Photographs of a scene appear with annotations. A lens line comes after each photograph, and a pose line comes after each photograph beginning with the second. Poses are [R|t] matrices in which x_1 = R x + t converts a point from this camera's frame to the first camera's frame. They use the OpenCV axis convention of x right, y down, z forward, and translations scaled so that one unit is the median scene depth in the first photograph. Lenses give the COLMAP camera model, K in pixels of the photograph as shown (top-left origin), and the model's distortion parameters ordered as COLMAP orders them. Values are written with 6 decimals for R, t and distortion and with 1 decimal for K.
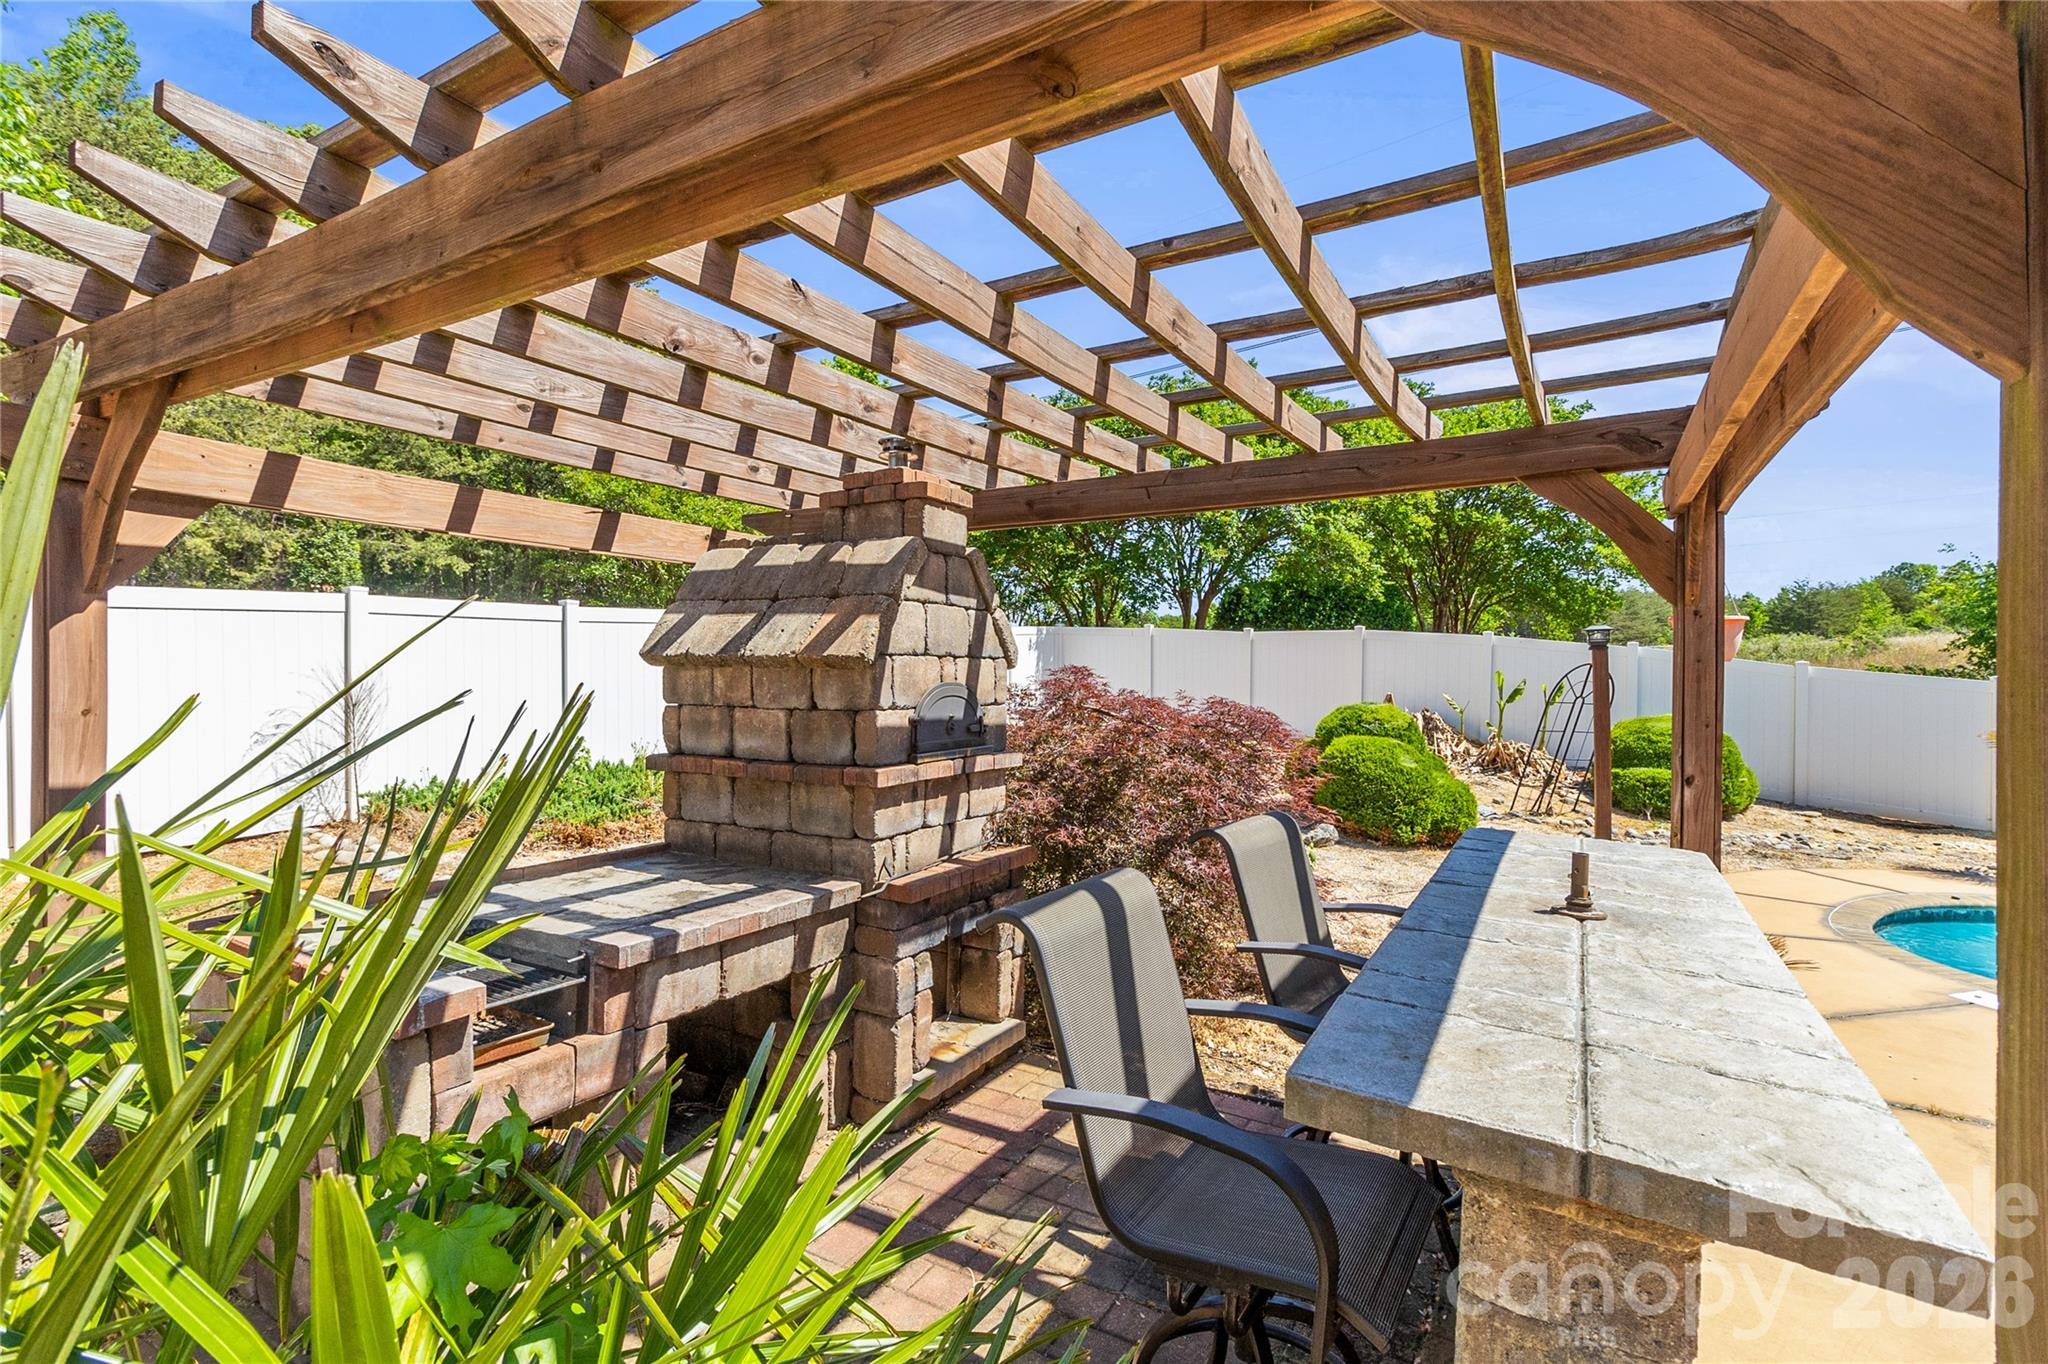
lens RADIAL K [[926.8, 0, 1024.0], [0, 926.8, 682.0], [0, 0, 1]] dist [0.001172, 0.000129]
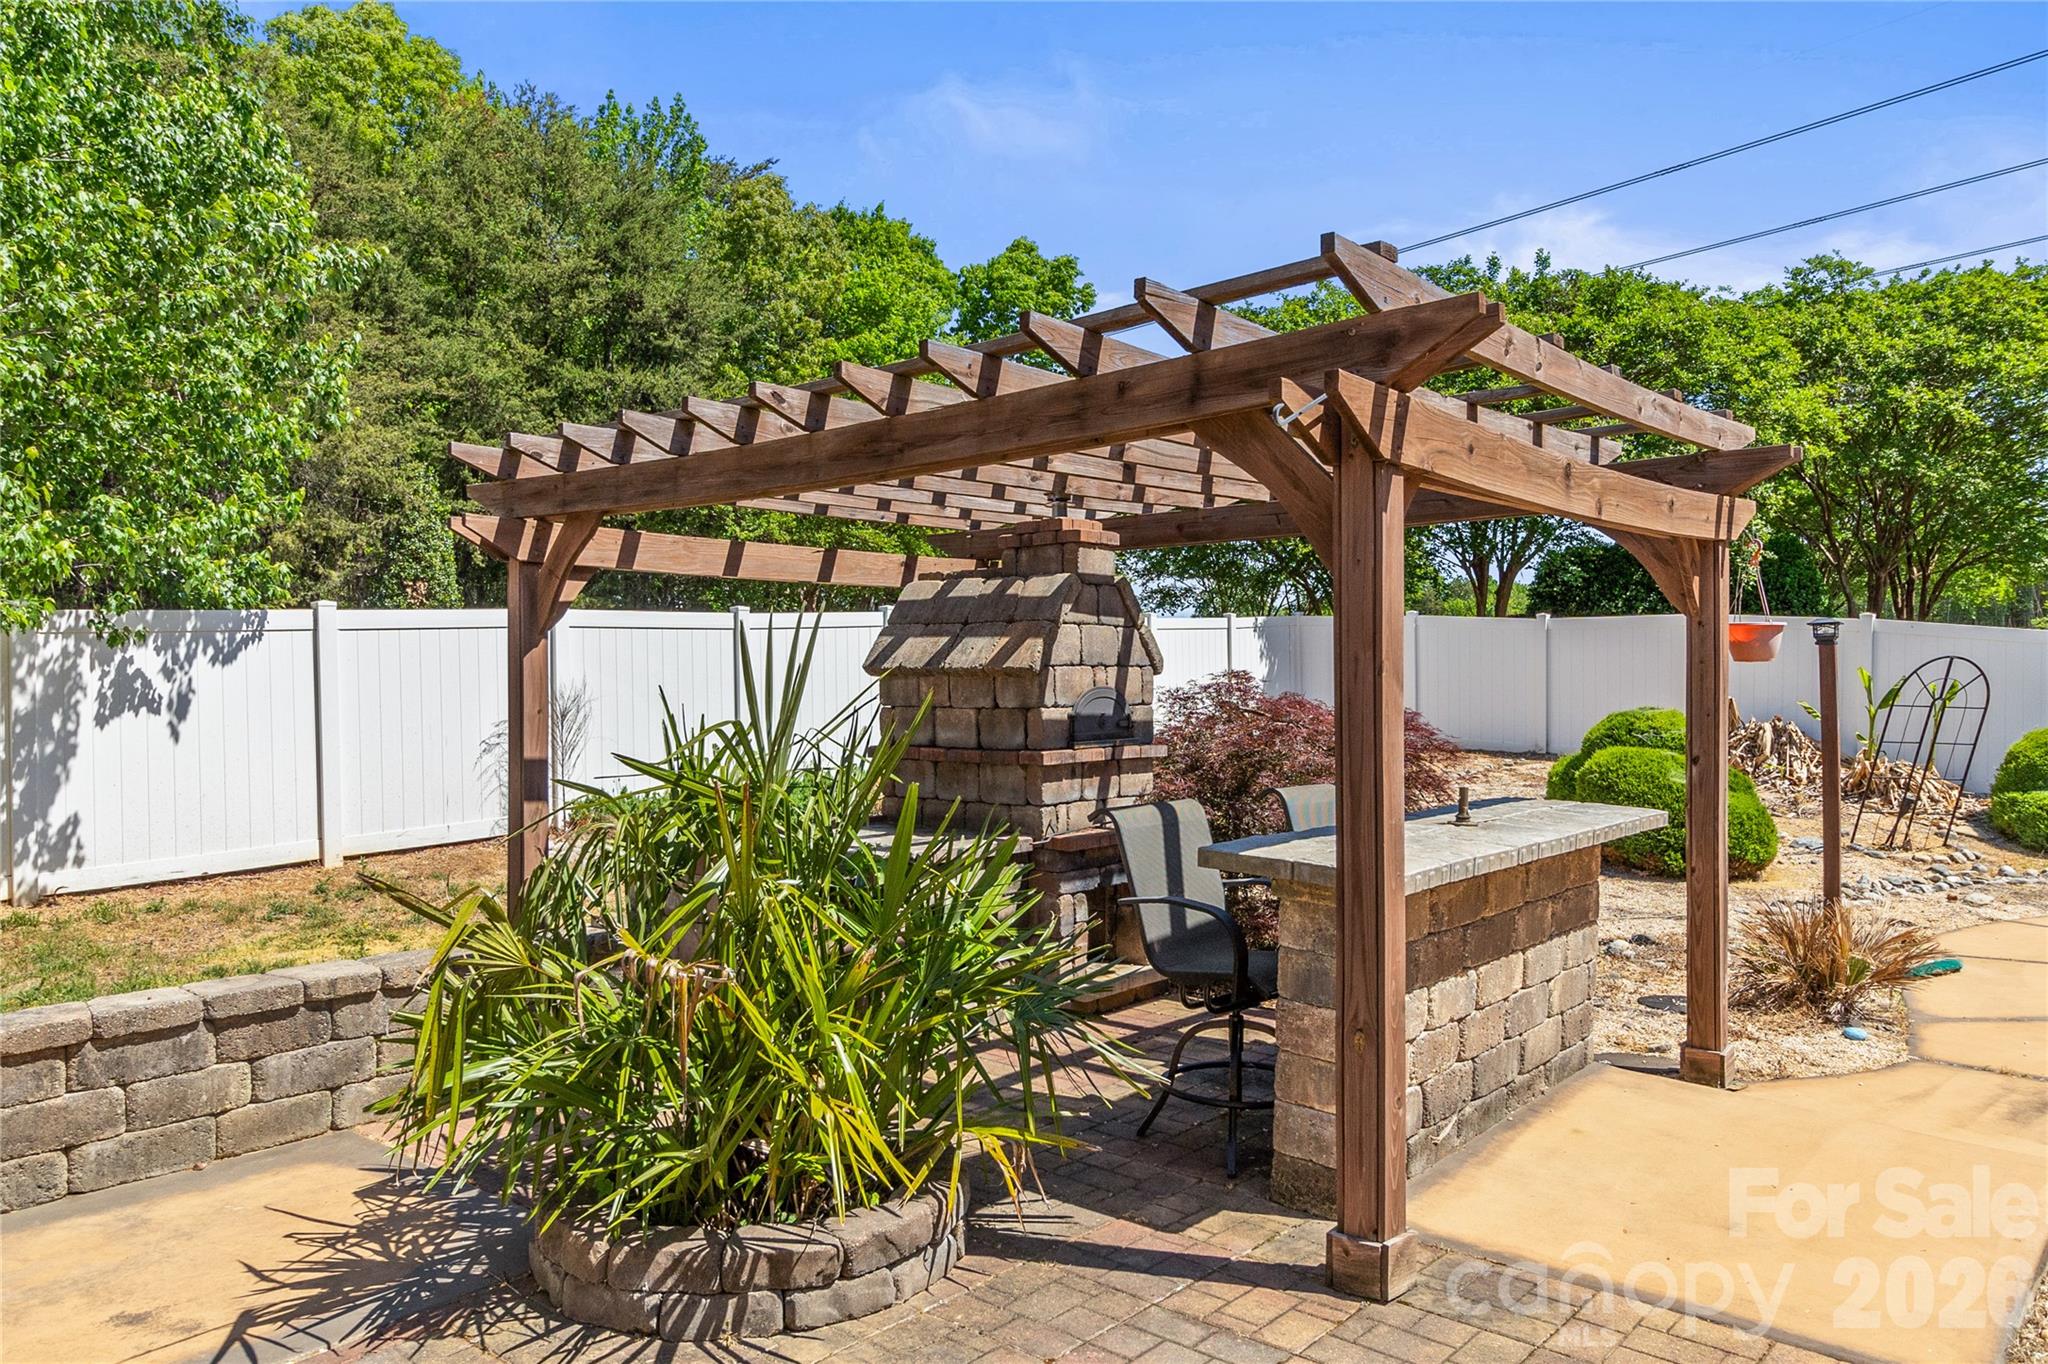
lens RADIAL K [[1382.5, 0, 1024.0], [0, 1382.5, 682.0], [0, 0, 1]] dist [-0.000021, -0.000003]
pose [[0.981661, -0.011440, -0.190293, 0.172985], [0.010319, 0.999923, -0.006881, 0.006289], [0.190357, 0.004792, 0.981703, -0.855588]]
